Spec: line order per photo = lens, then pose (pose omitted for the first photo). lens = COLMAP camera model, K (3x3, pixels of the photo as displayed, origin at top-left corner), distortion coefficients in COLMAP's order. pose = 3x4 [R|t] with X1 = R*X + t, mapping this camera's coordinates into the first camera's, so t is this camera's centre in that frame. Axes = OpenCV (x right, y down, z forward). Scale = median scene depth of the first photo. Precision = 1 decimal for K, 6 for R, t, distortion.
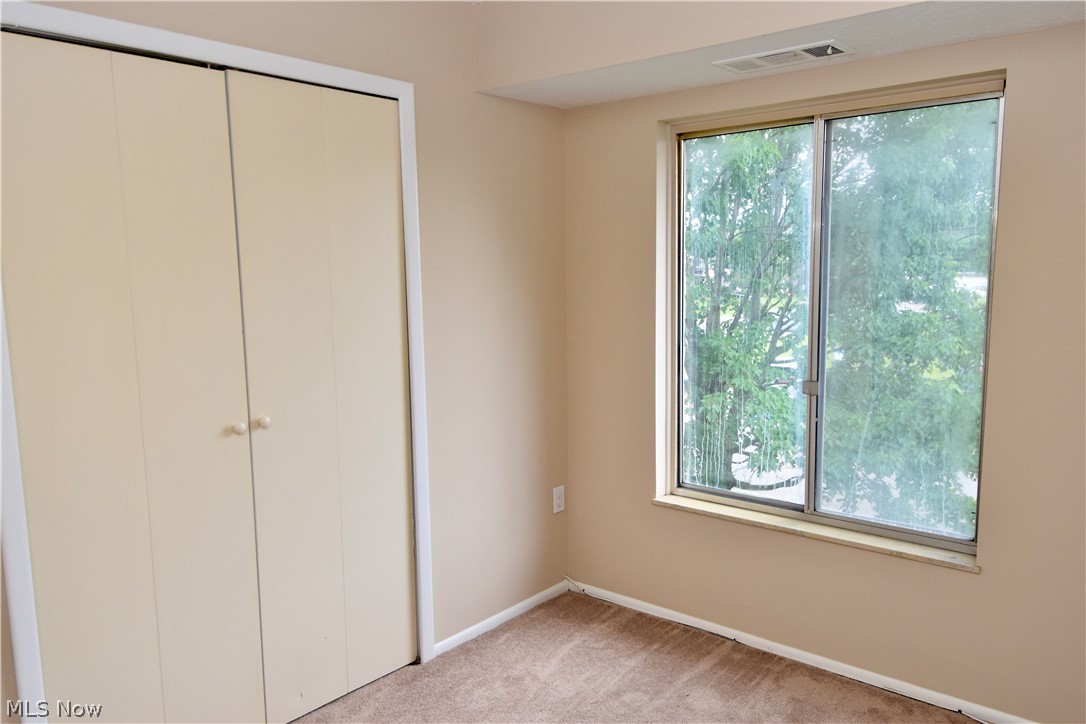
lens RADIAL K [[798.1, 0, 544.6], [0, 798.1, 360.4], [0, 0, 1]] dist [0.047808, -0.032860]
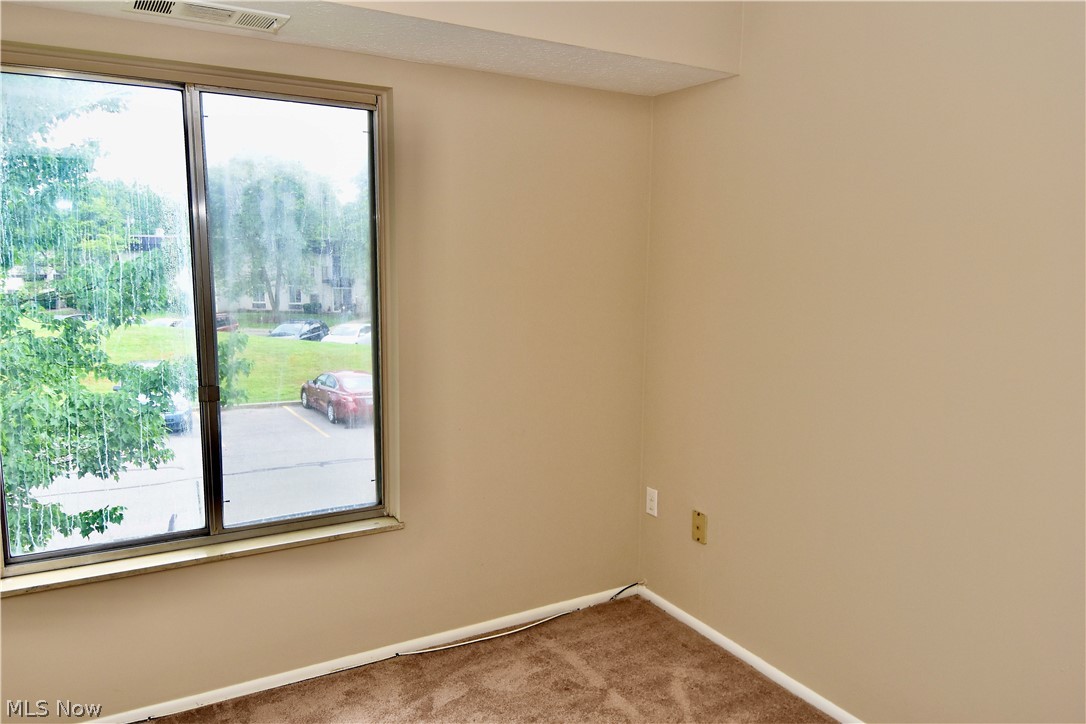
lens RADIAL K [[798.1, 0, 545.5], [0, 798.1, 366.9], [0, 0, 1]] dist [0.047808, -0.032860]
pose [[0.337926, -0.104396, 0.935365, -0.373719], [0.101338, 0.992087, 0.074115, -0.023375], [-0.935701, 0.069742, 0.345832, 0.344816]]
